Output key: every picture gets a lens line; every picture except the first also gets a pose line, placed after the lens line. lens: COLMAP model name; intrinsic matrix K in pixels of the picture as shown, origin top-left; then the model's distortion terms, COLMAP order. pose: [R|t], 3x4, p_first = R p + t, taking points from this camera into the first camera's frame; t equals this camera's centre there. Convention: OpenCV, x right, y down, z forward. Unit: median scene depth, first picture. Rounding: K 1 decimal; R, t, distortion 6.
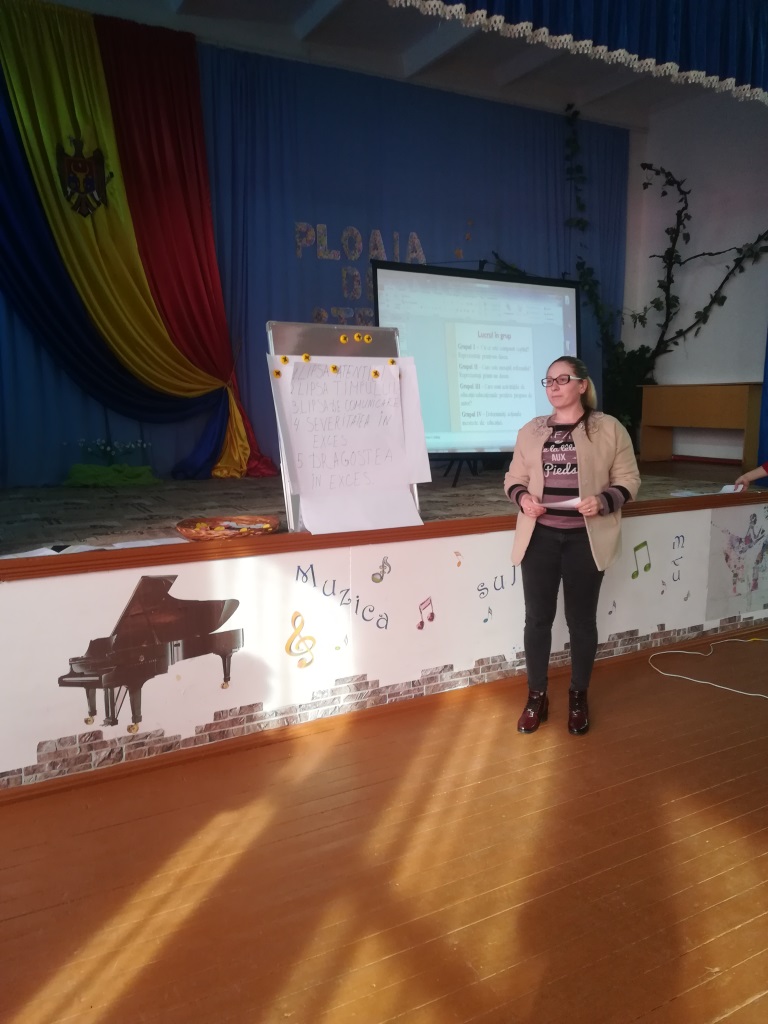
lens RADIAL K [[782.3, 0, 386.9], [0, 782.3, 514.6], [0, 0, 1]] dist [0.064167, -0.085880]
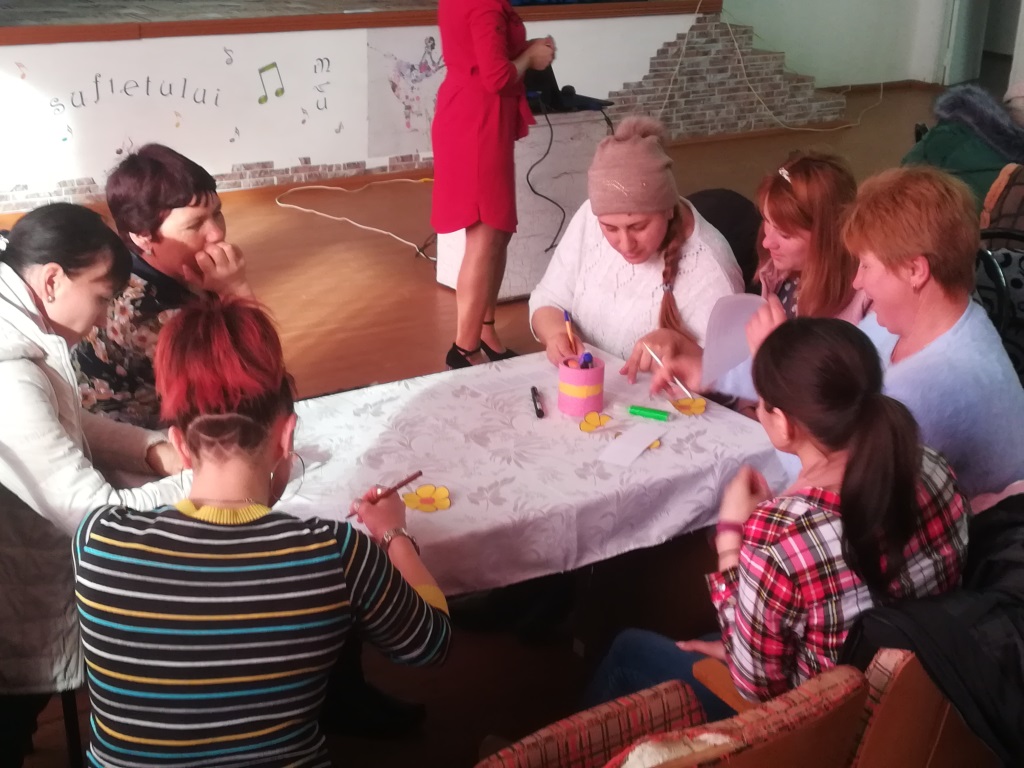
lens RADIAL K [[1392.4, 0, 512.0], [0, 1392.4, 384.0], [0, 0, 1]] dist [0.154528, -0.497227]
pose [[0.997098, 0.001976, 0.076108, 0.455532], [-0.018454, 0.976126, 0.216421, 0.038123], [-0.073864, -0.217197, 0.973329, -0.648806]]
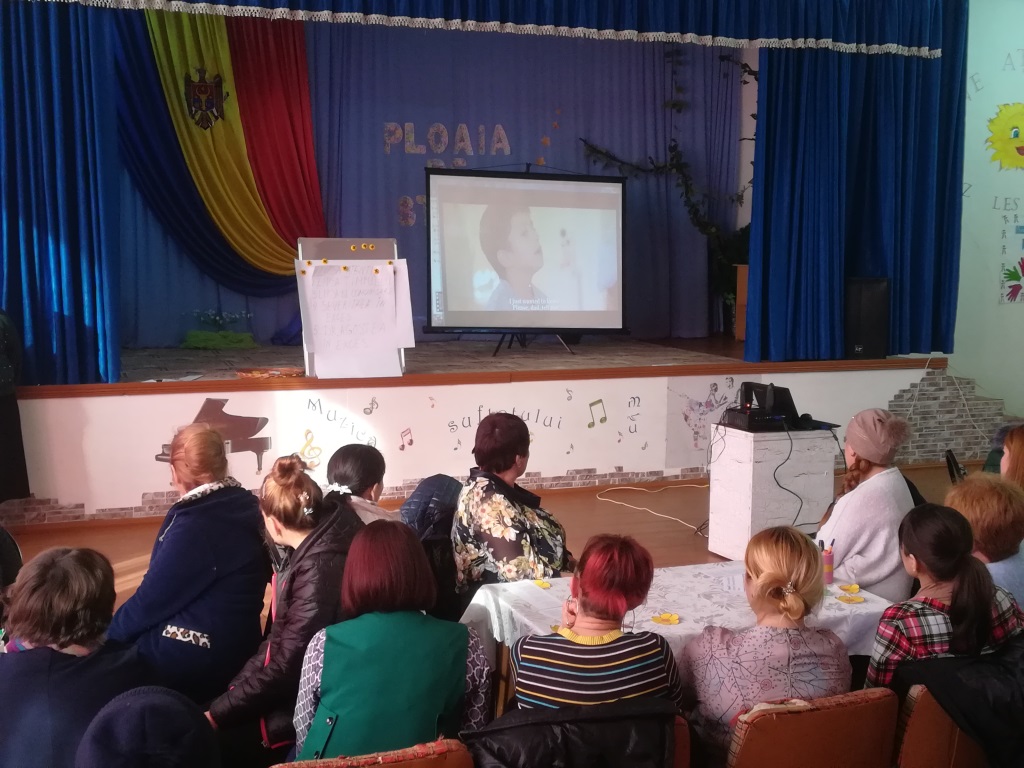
lens RADIAL K [[1214.9, 0, 518.9], [0, 1214.9, 393.8], [0, 0, 1]] dist [0.107021, -0.231782]
pose [[0.986772, 0.029278, -0.159449, 0.487280], [-0.032716, 0.999284, -0.018979, 0.063690], [0.158779, 0.023945, 0.987024, -0.932284]]
